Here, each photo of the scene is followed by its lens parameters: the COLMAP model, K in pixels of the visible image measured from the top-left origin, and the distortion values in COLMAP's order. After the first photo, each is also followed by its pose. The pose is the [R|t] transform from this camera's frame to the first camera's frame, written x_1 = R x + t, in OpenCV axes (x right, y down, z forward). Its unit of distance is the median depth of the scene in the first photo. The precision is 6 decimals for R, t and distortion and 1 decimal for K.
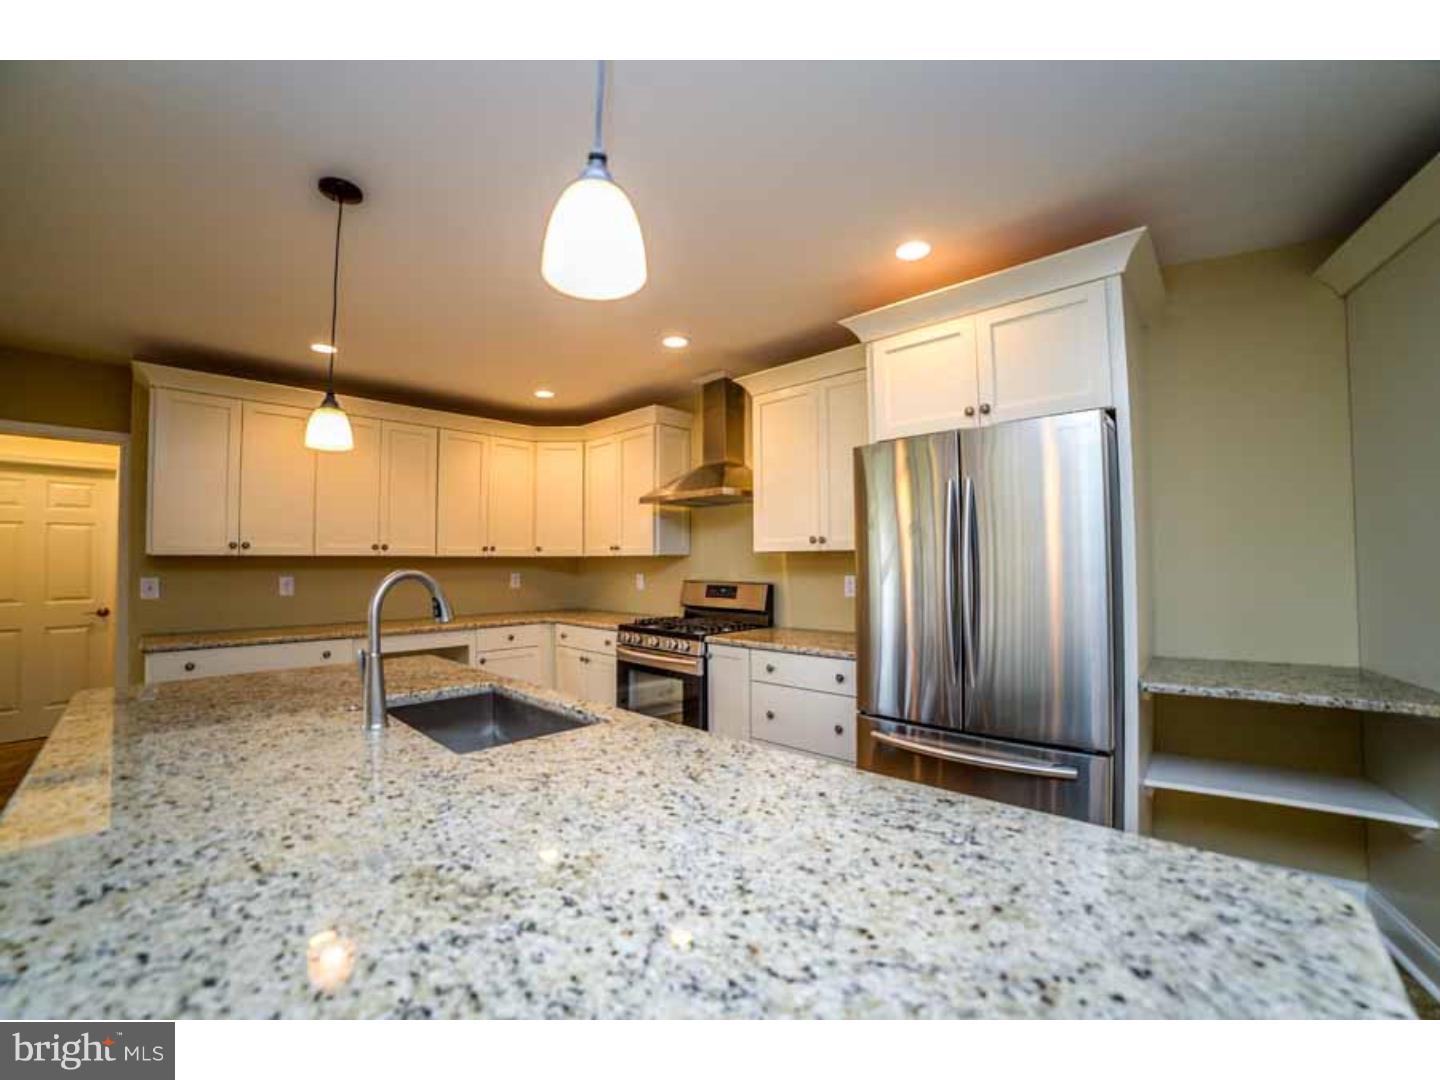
lens RADIAL K [[572.2, 0, 729.1], [0, 572.2, 540.8], [0, 0, 1]] dist [-0.053303, 0.004342]
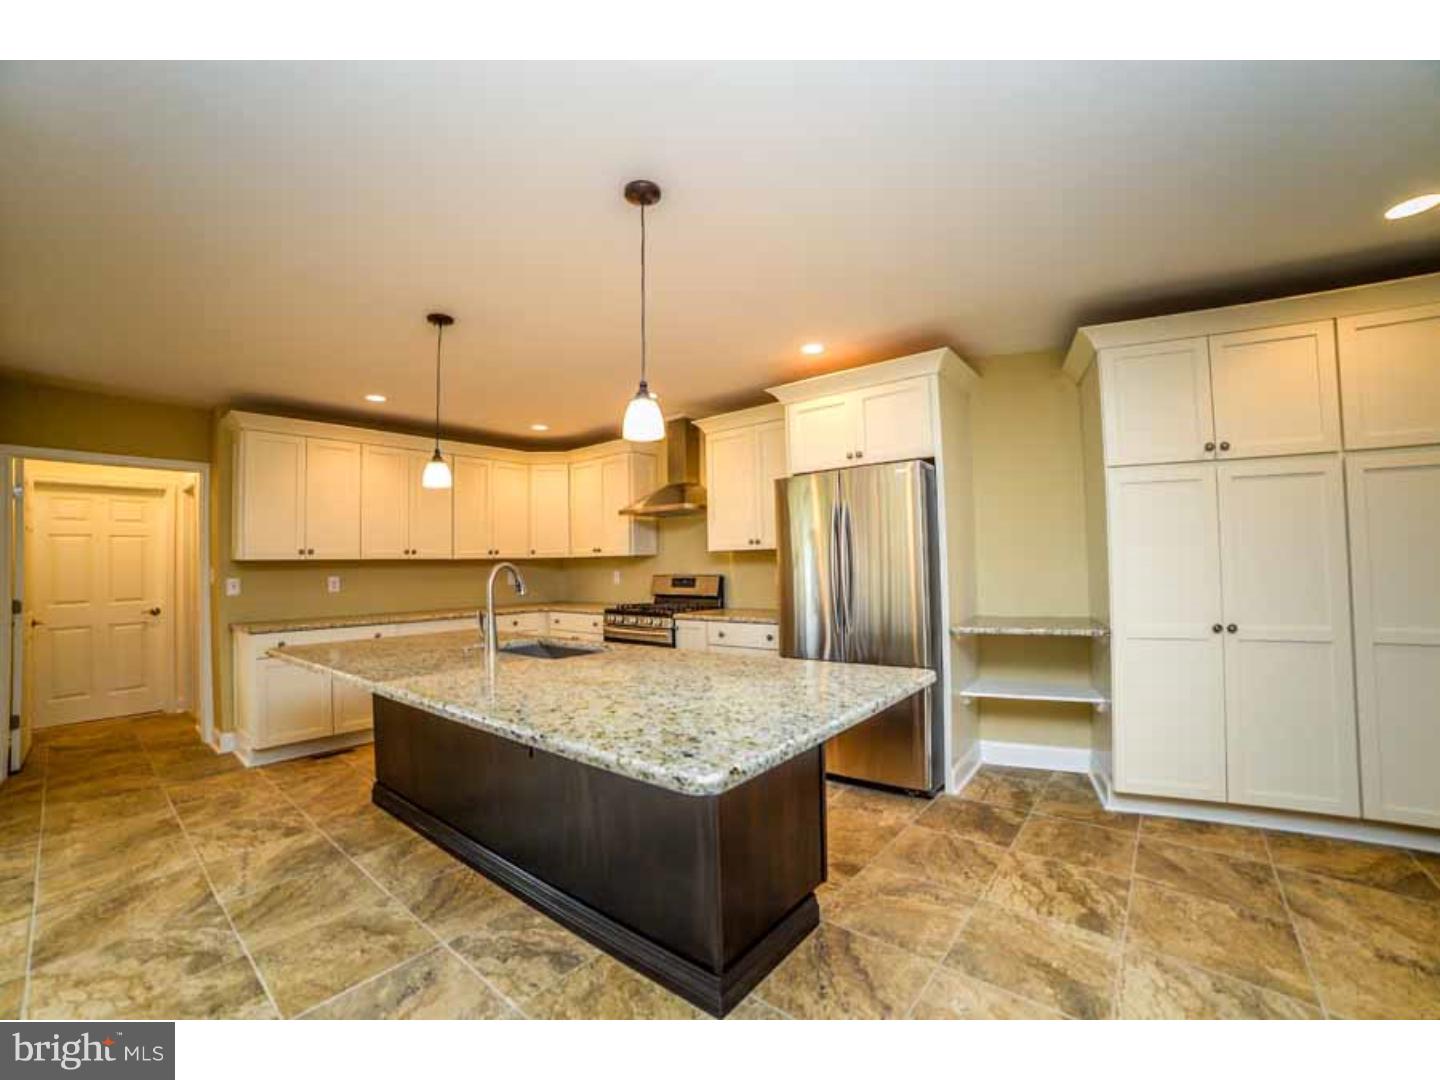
lens RADIAL K [[572.2, 0, 724.0], [0, 572.2, 542.2], [0, 0, 1]] dist [-0.053303, 0.004342]
pose [[0.997486, -0.013105, 0.069648, -0.012687], [0.013136, 0.999914, 0.000007, -0.001071], [-0.069642, 0.000908, 0.997572, -0.317784]]
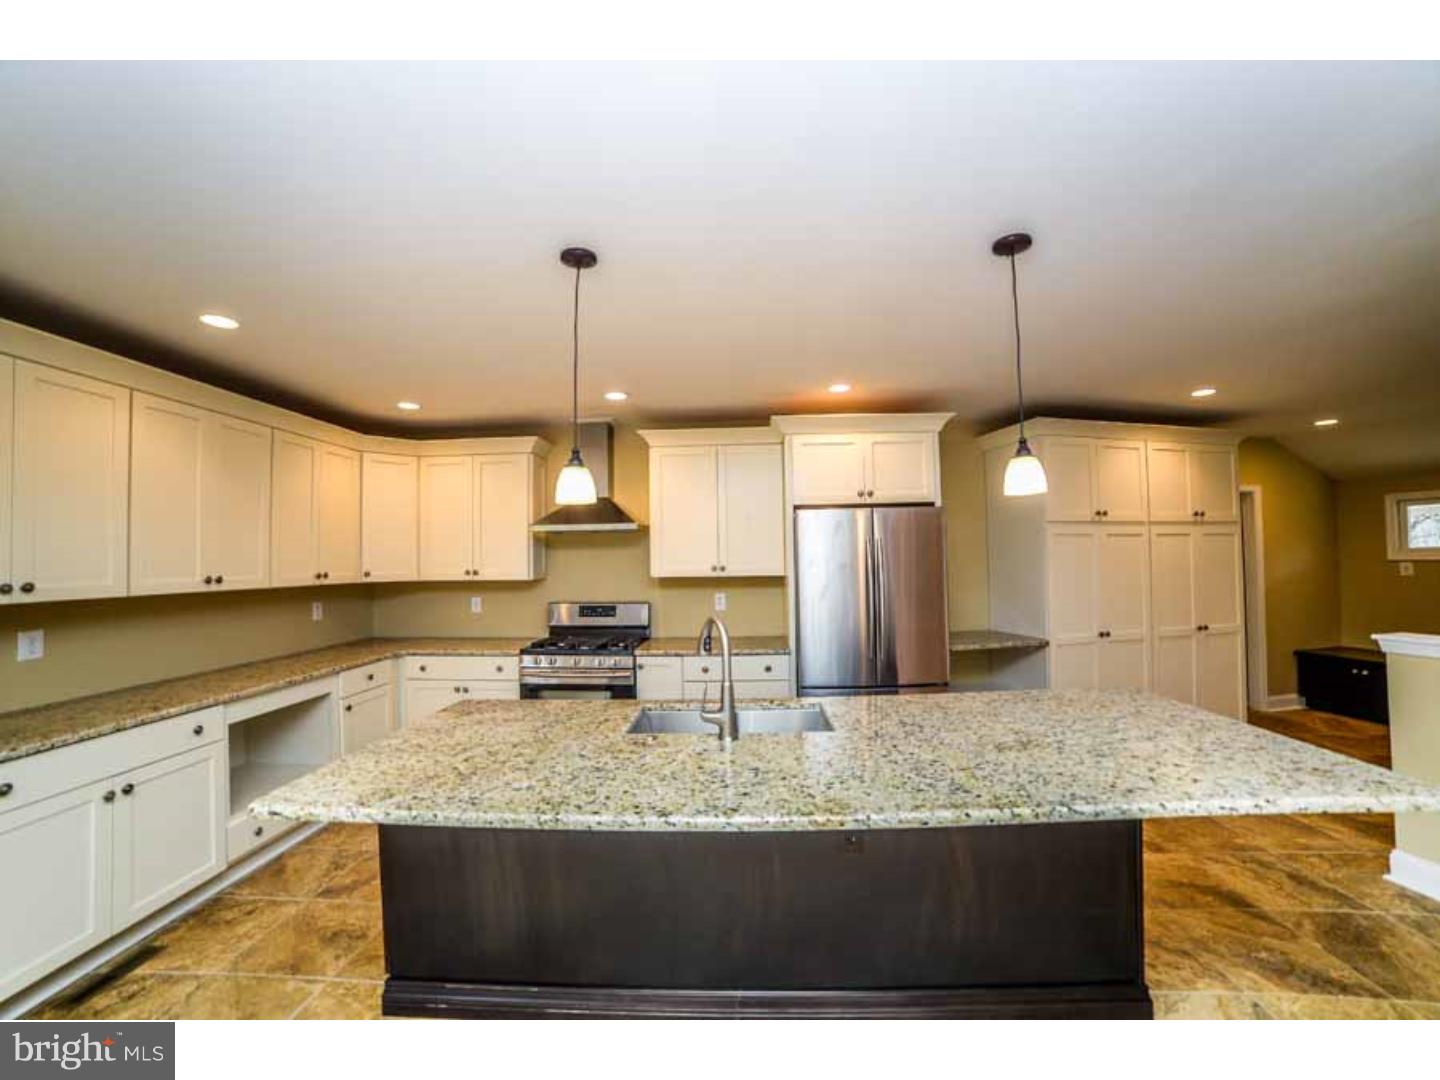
lens RADIAL K [[572.2, 0, 709.3], [0, 572.2, 545.1], [0, 0, 1]] dist [-0.053303, 0.004342]
pose [[0.773265, 0.009903, 0.634006, -0.605672], [-0.011632, 0.999931, -0.001431, -0.045100], [-0.633977, -0.006268, 0.773327, -0.004480]]
